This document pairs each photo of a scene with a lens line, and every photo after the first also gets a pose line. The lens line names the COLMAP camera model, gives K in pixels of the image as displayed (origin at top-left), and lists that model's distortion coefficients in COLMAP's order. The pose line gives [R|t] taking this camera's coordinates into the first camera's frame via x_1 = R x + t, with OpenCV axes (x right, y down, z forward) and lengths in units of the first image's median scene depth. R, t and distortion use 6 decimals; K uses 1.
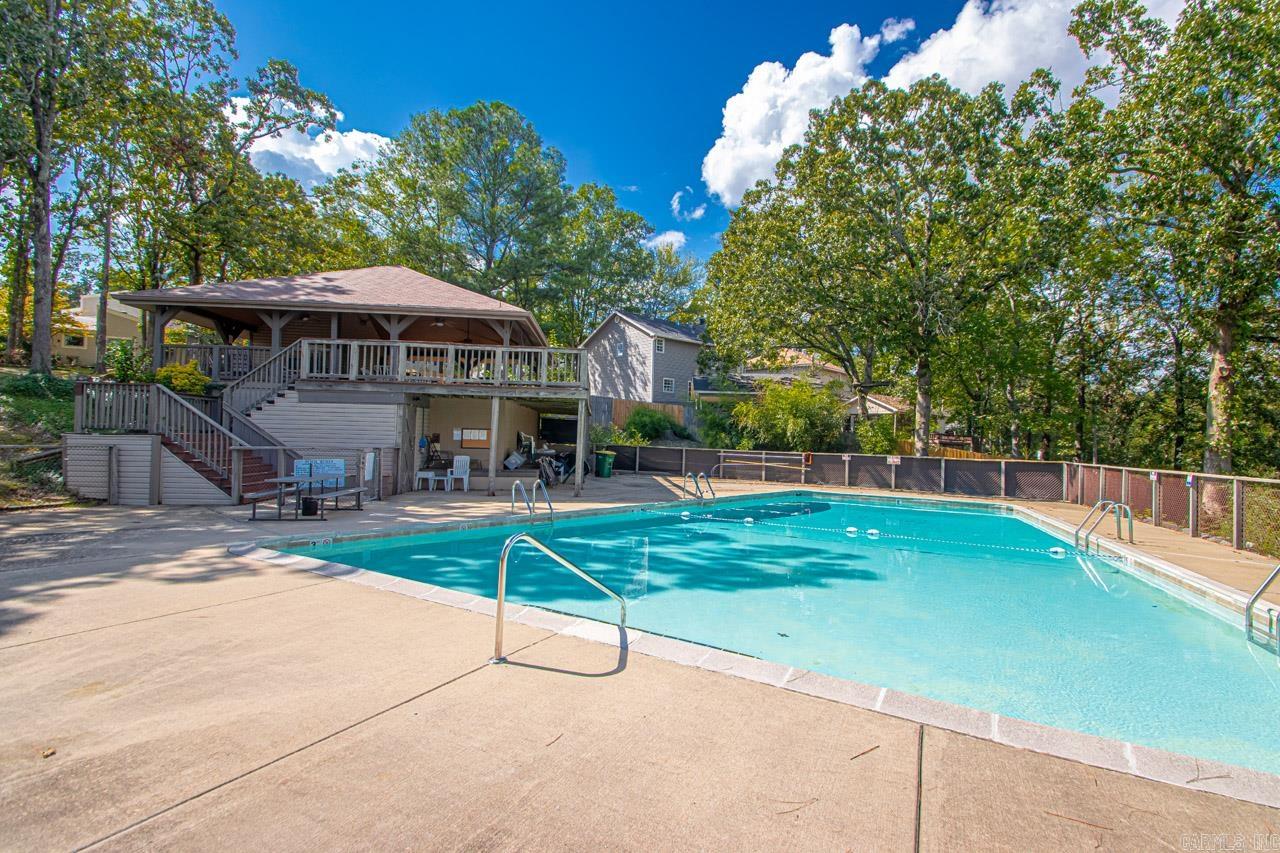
lens RADIAL K [[598.3, 0, 652.9], [0, 598.3, 422.9], [0, 0, 1]] dist [0.013866, -0.015834]
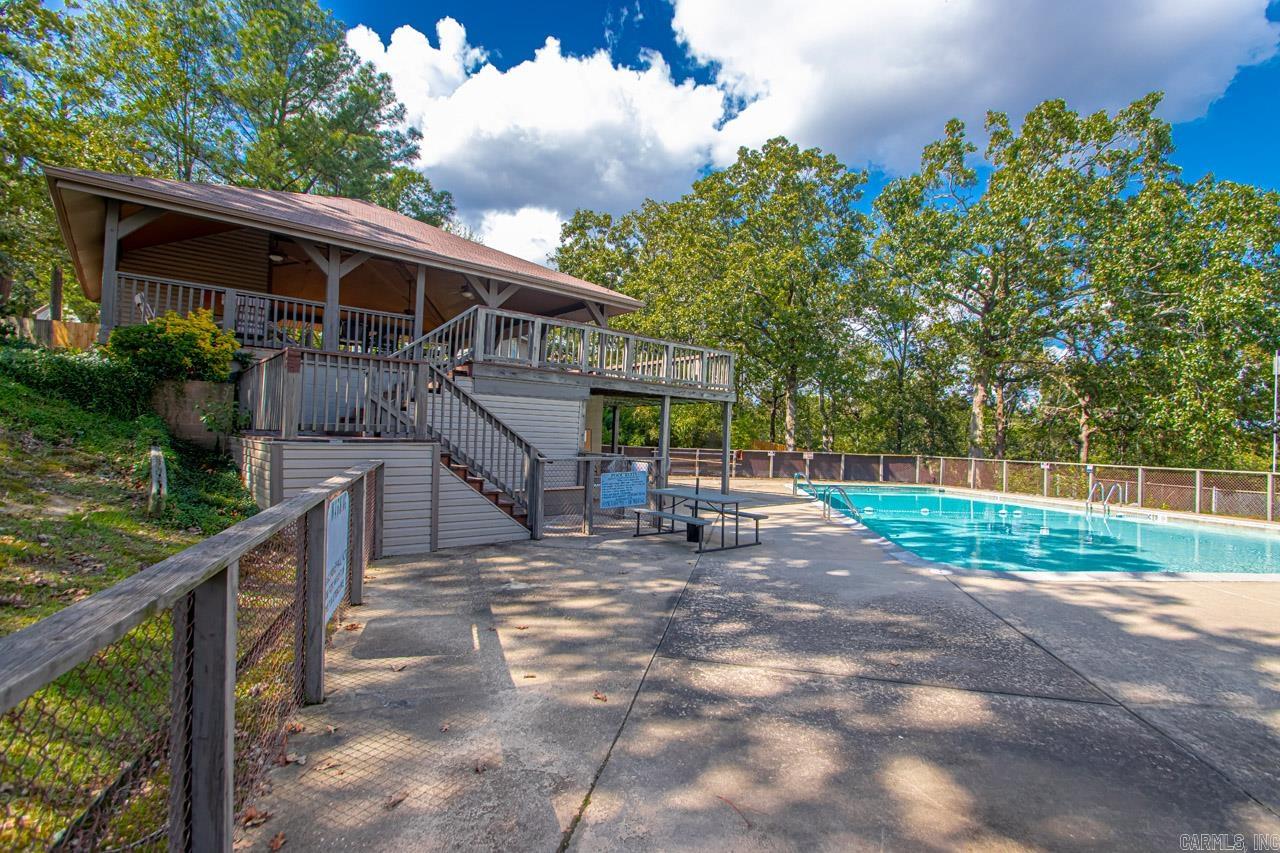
lens RADIAL K [[598.3, 0, 648.5], [0, 598.3, 428.5], [0, 0, 1]] dist [0.013866, -0.015834]
pose [[0.802465, 0.009522, 0.596624, -0.597971], [-0.026041, 0.999479, 0.019074, -0.008360], [-0.596131, -0.030843, 0.802294, 0.211233]]
